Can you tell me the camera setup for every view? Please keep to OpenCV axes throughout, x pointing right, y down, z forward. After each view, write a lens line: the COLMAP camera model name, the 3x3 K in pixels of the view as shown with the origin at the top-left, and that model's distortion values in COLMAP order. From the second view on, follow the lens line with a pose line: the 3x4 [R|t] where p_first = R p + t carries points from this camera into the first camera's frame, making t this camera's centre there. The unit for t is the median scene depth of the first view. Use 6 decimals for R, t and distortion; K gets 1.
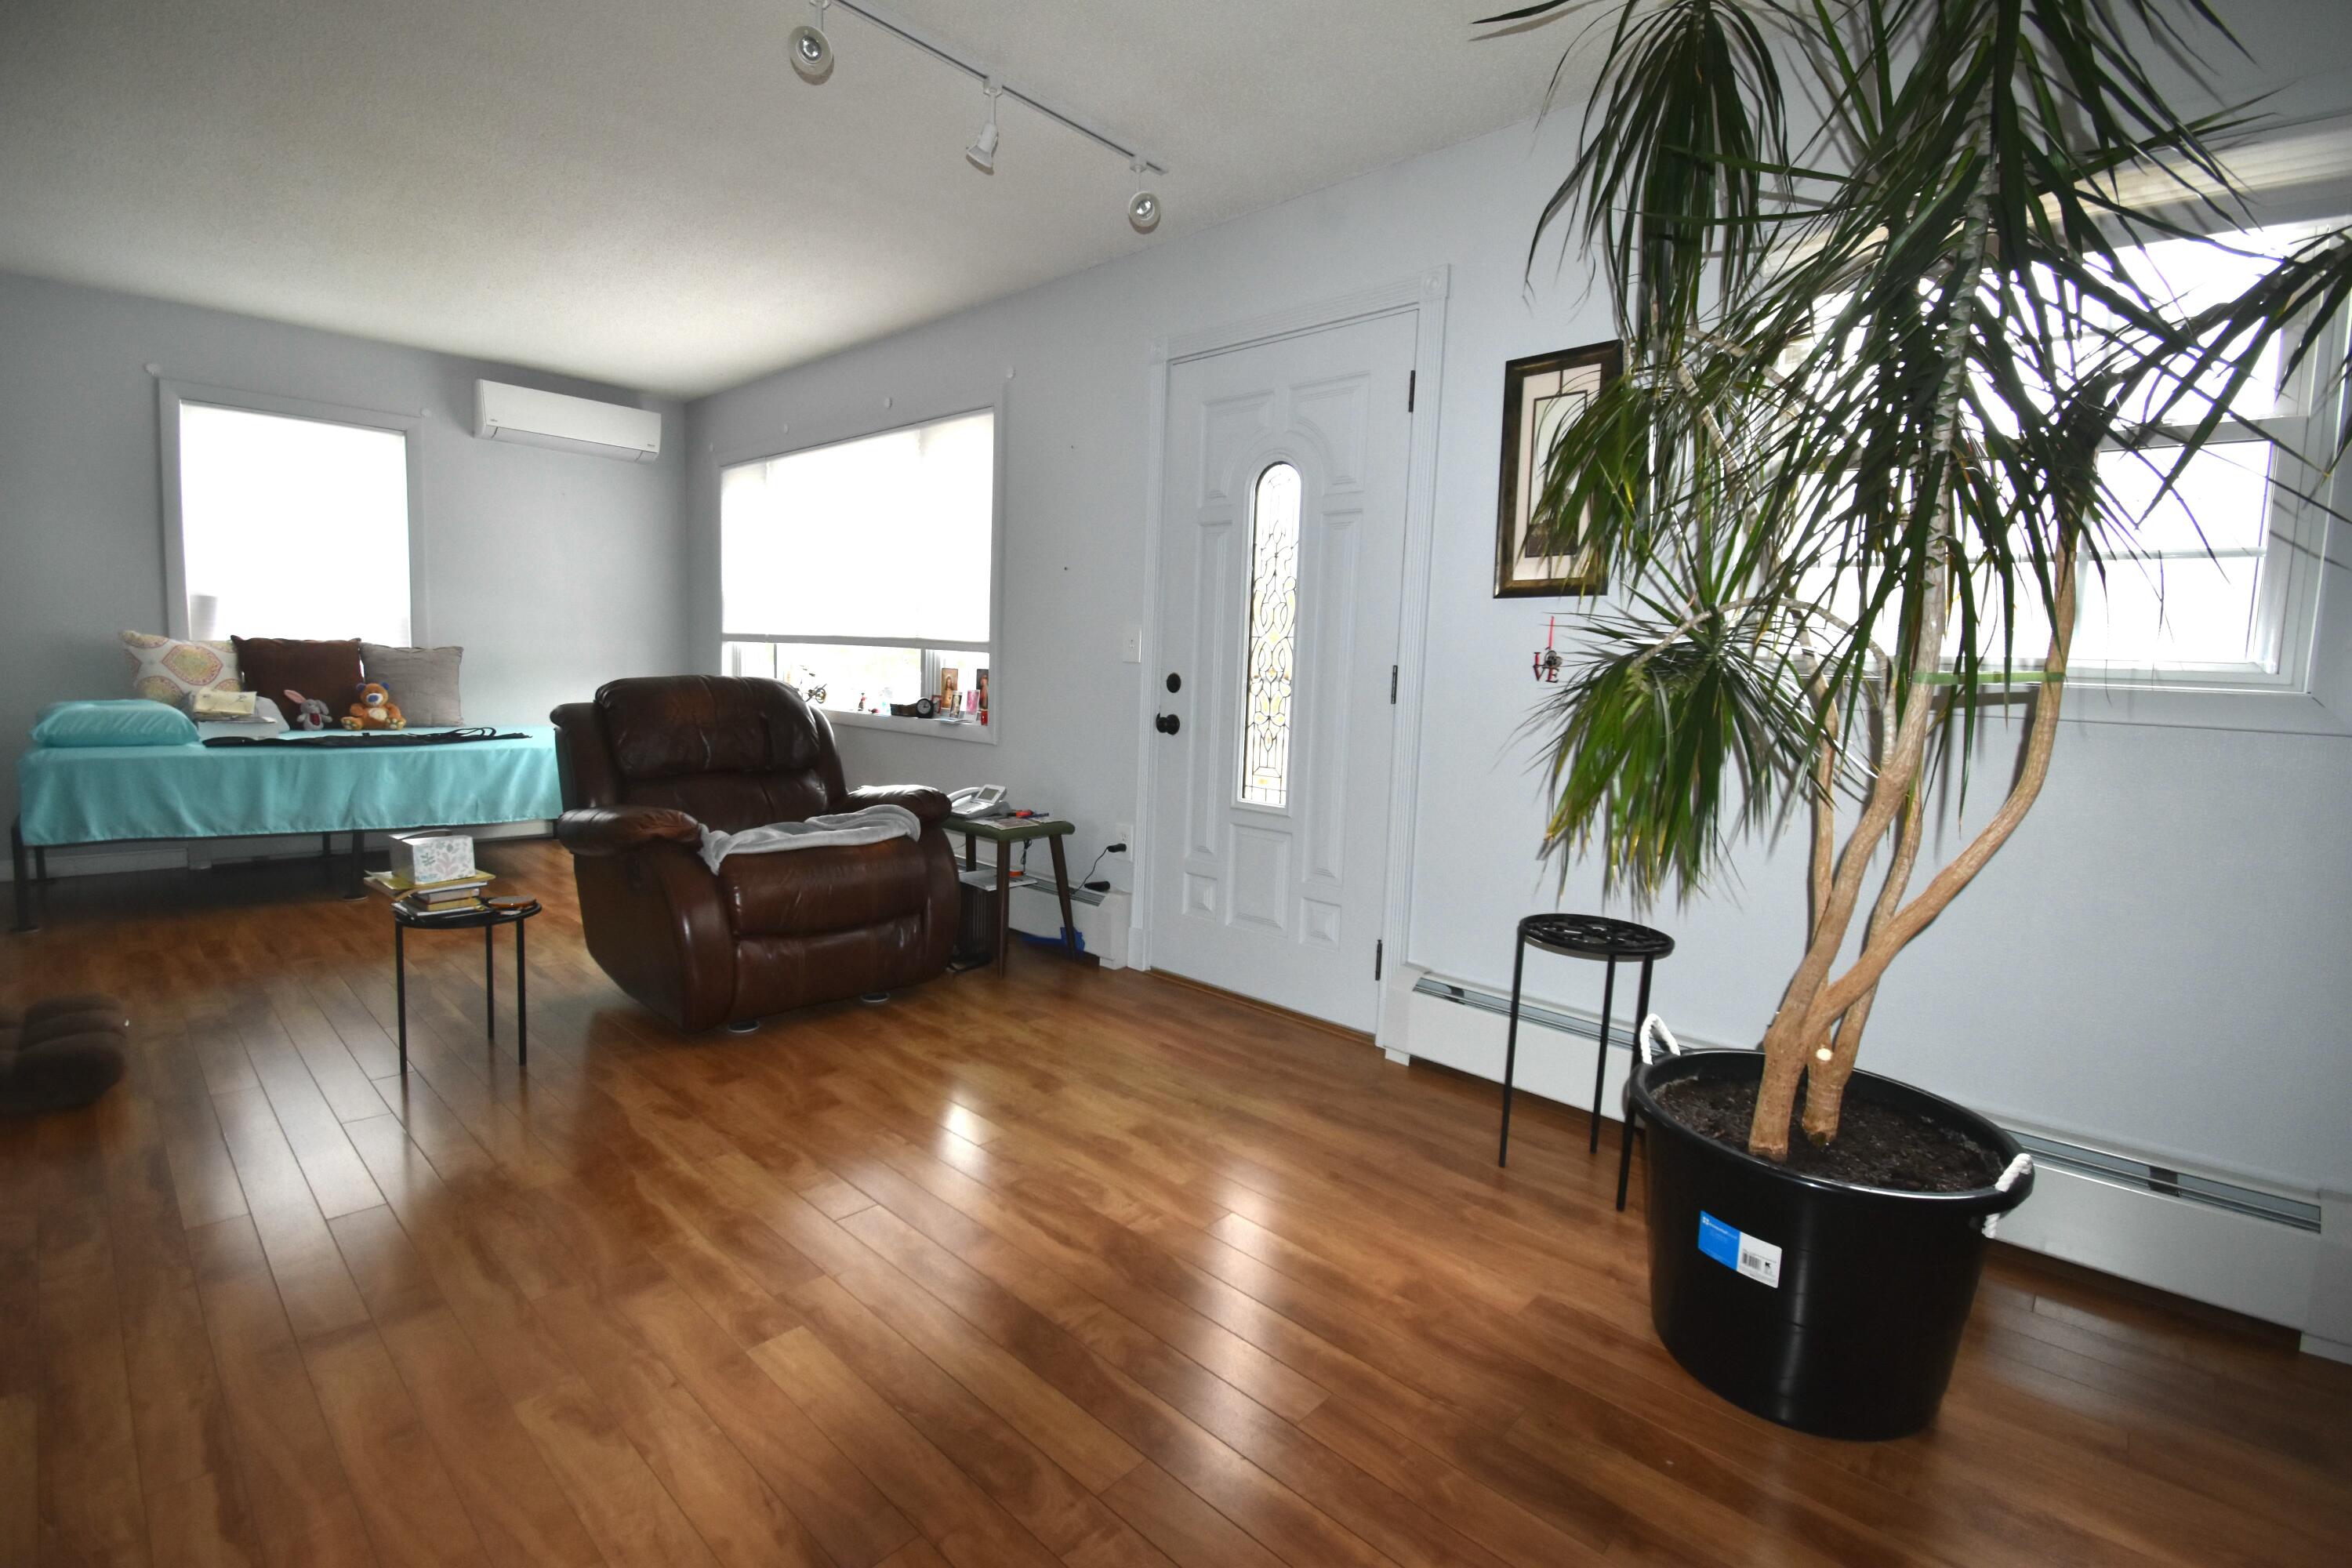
lens RADIAL K [[1042.8, 0, 1191.6], [0, 1042.8, 772.9], [0, 0, 1]] dist [0.028025, -0.028709]
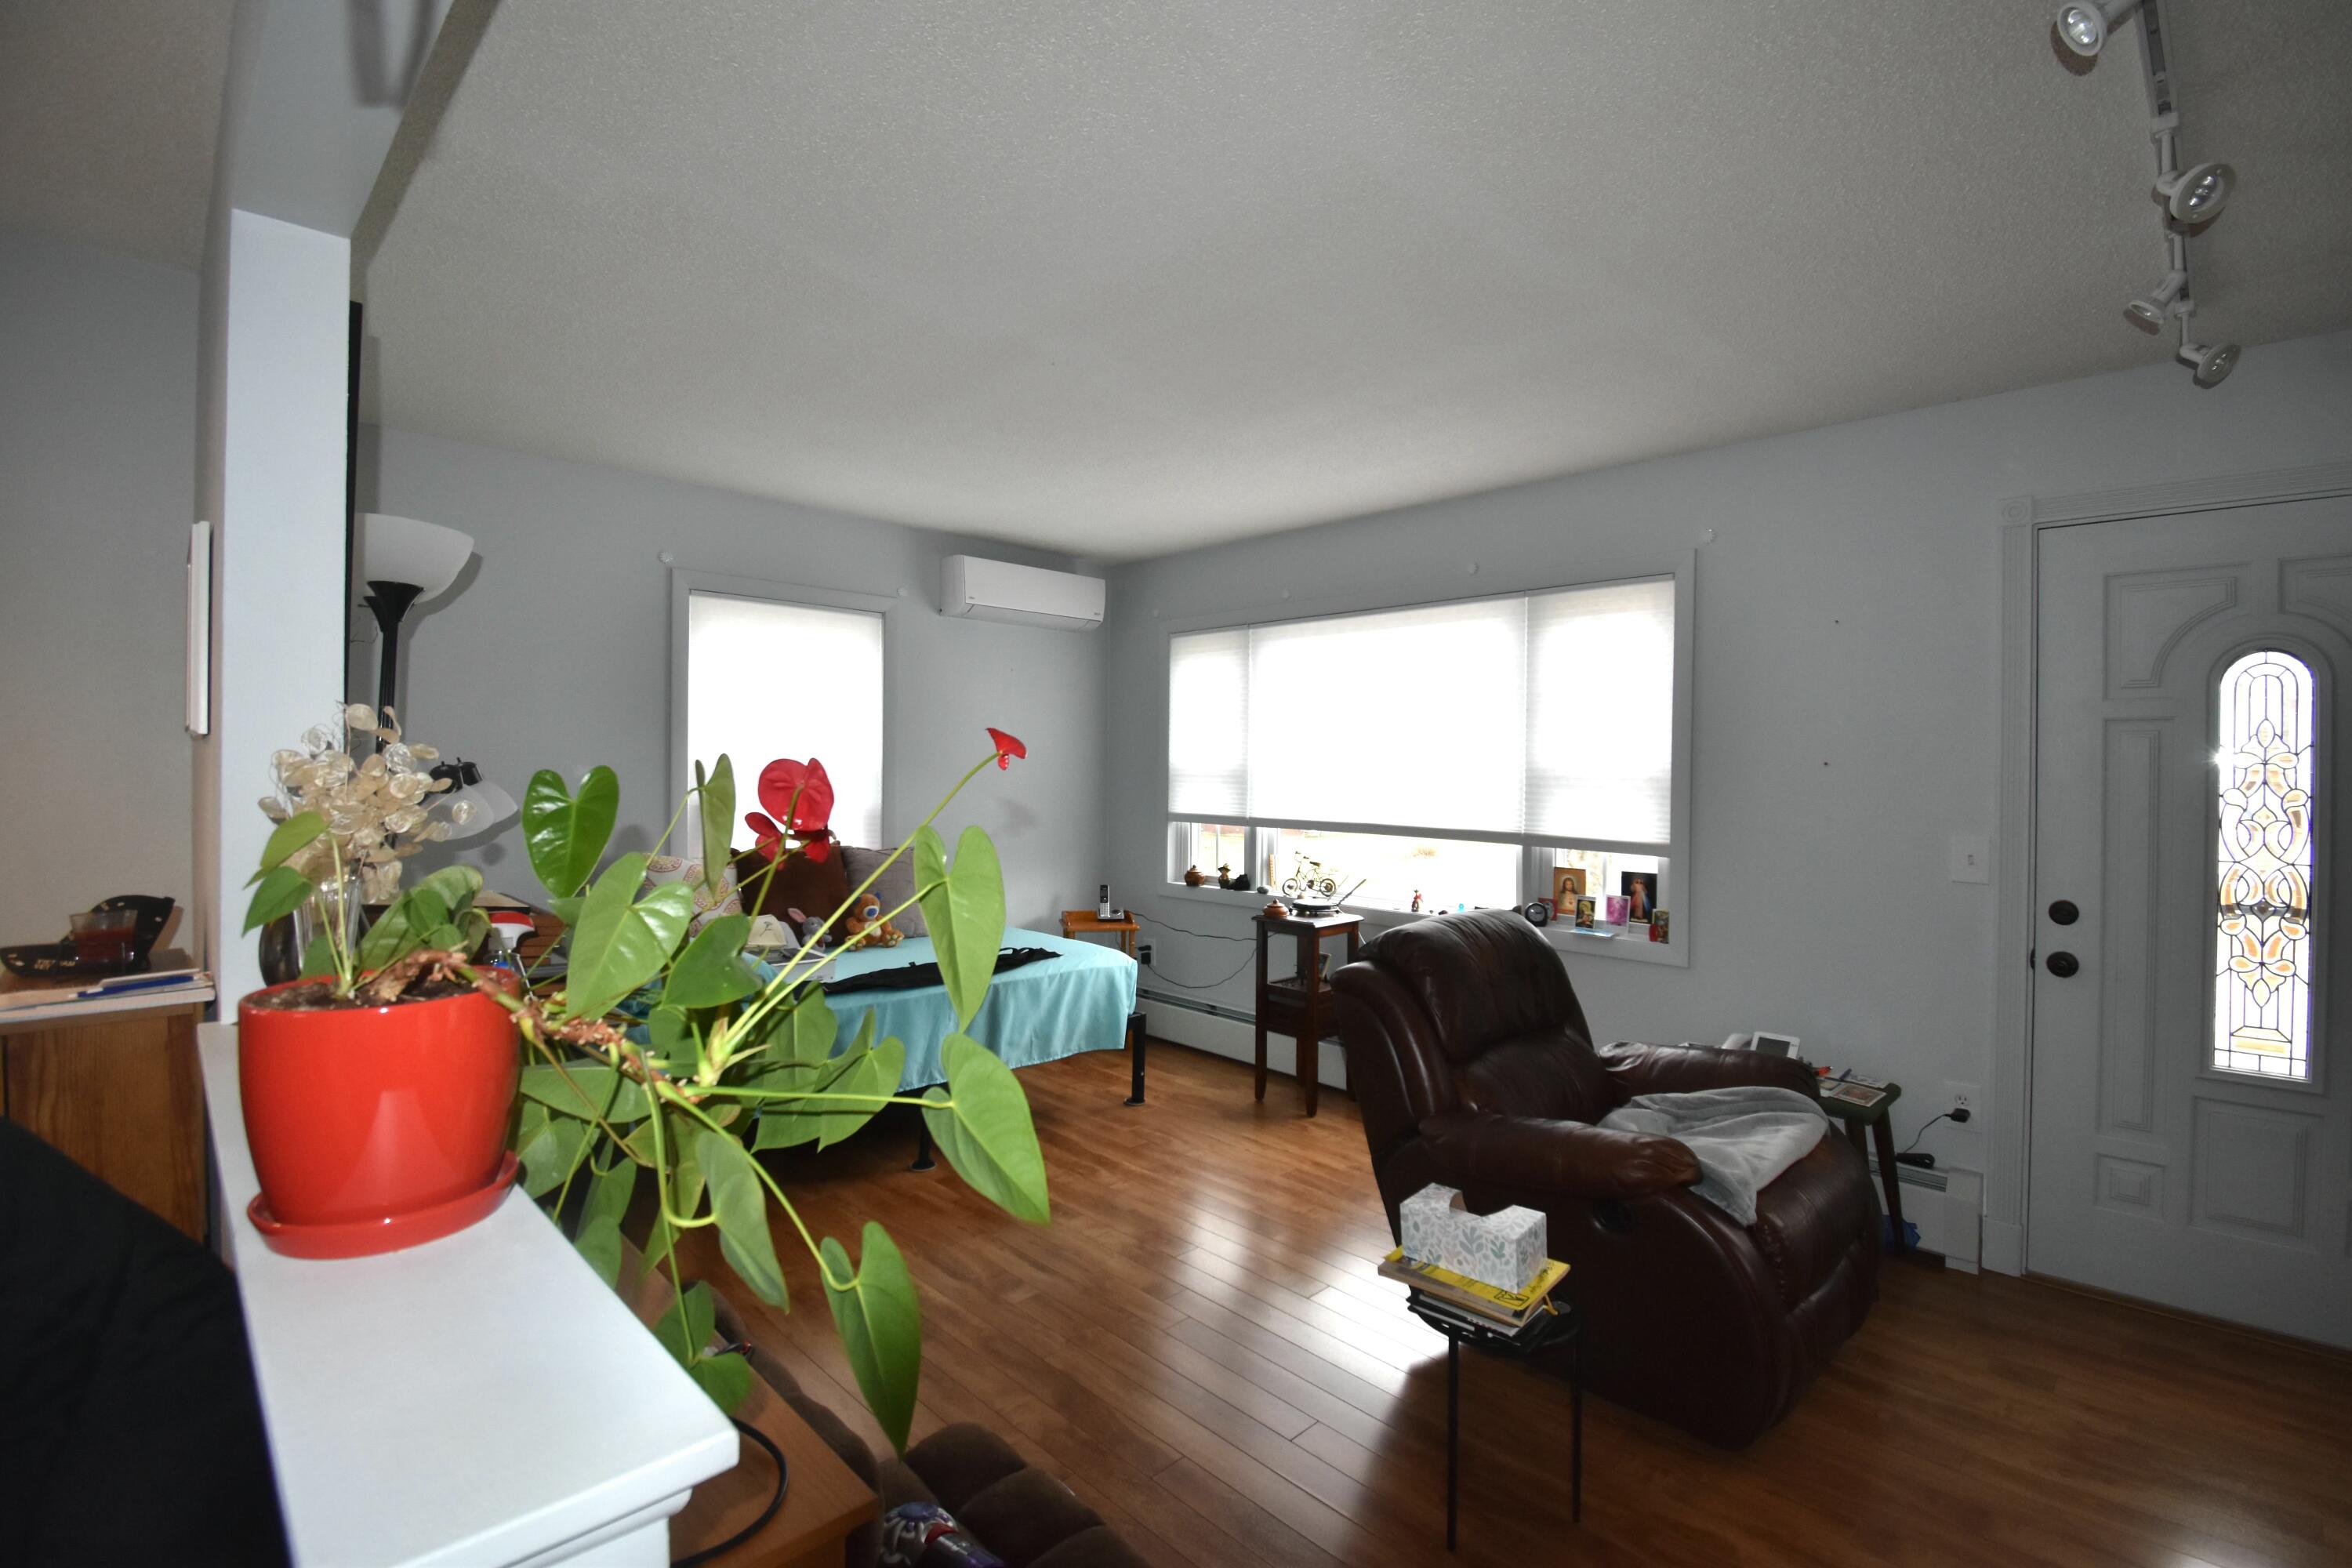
lens RADIAL K [[1042.8, 0, 1191.6], [0, 1042.8, 772.9], [0, 0, 1]] dist [0.028025, -0.028709]
pose [[0.998966, -0.029221, -0.034822, -0.521898], [0.025769, 0.995071, -0.095762, -0.106171], [0.037448, 0.094766, 0.994795, 0.130764]]
